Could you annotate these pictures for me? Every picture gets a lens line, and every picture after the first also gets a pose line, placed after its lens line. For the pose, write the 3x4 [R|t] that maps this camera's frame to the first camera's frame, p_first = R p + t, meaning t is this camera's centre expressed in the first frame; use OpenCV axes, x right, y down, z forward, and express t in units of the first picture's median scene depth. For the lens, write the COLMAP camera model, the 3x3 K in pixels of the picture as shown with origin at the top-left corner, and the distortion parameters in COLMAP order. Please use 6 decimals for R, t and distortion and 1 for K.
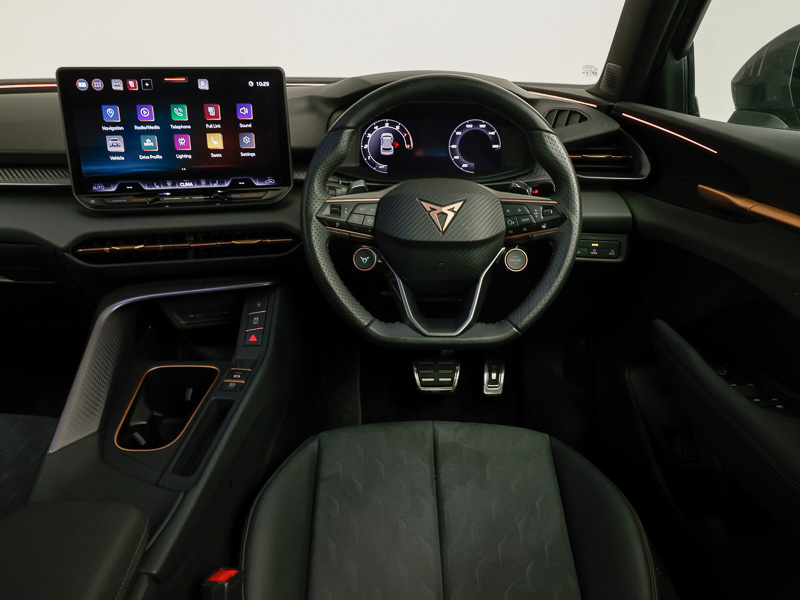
lens RADIAL K [[577.3, 0, 385.5], [0, 577.3, 286.7], [0, 0, 1]] dist [-0.003194, -0.003771]
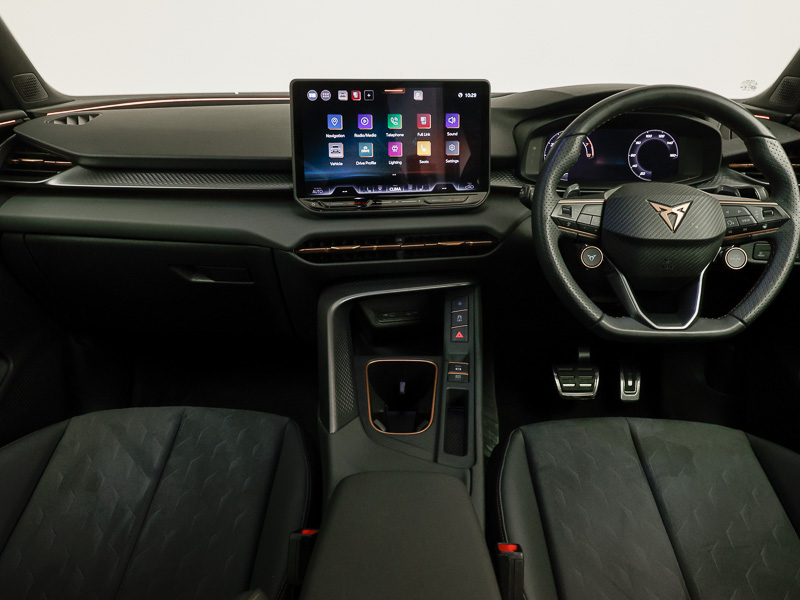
lens RADIAL K [[577.3, 0, 403.2], [0, 577.3, 290.3], [0, 0, 1]] dist [-0.003194, -0.003771]
pose [[0.999761, 0.005708, -0.021116, -0.318601], [-0.006373, 0.999481, -0.031578, 0.043177], [0.020925, 0.031705, 0.999278, -0.055358]]
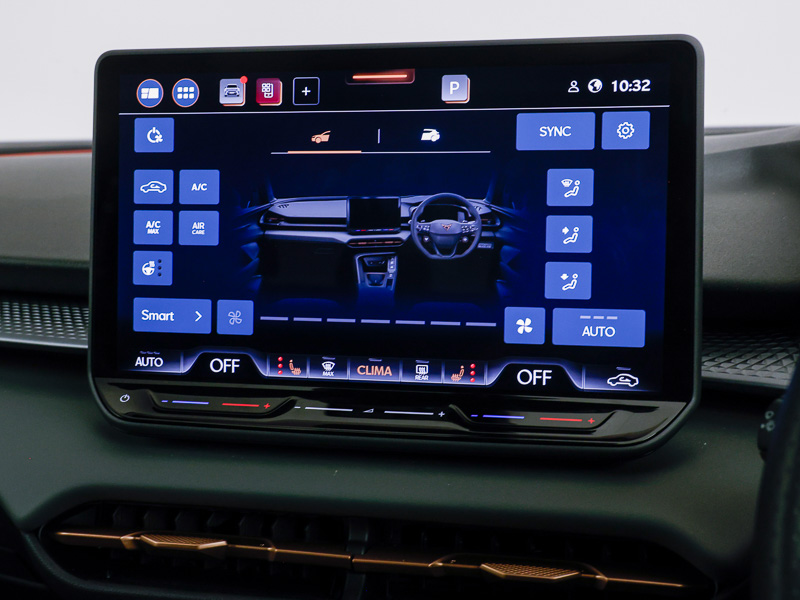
lens RADIAL K [[942.5, 0, 398.6], [0, 942.5, 301.3], [0, 0, 1]] dist [0.012818, 0.000000]
pose [[0.920284, 0.043827, -0.388790, -0.122906], [-0.140710, 0.964292, -0.224367, -0.097948], [0.365074, 0.261188, 0.893589, 0.517762]]
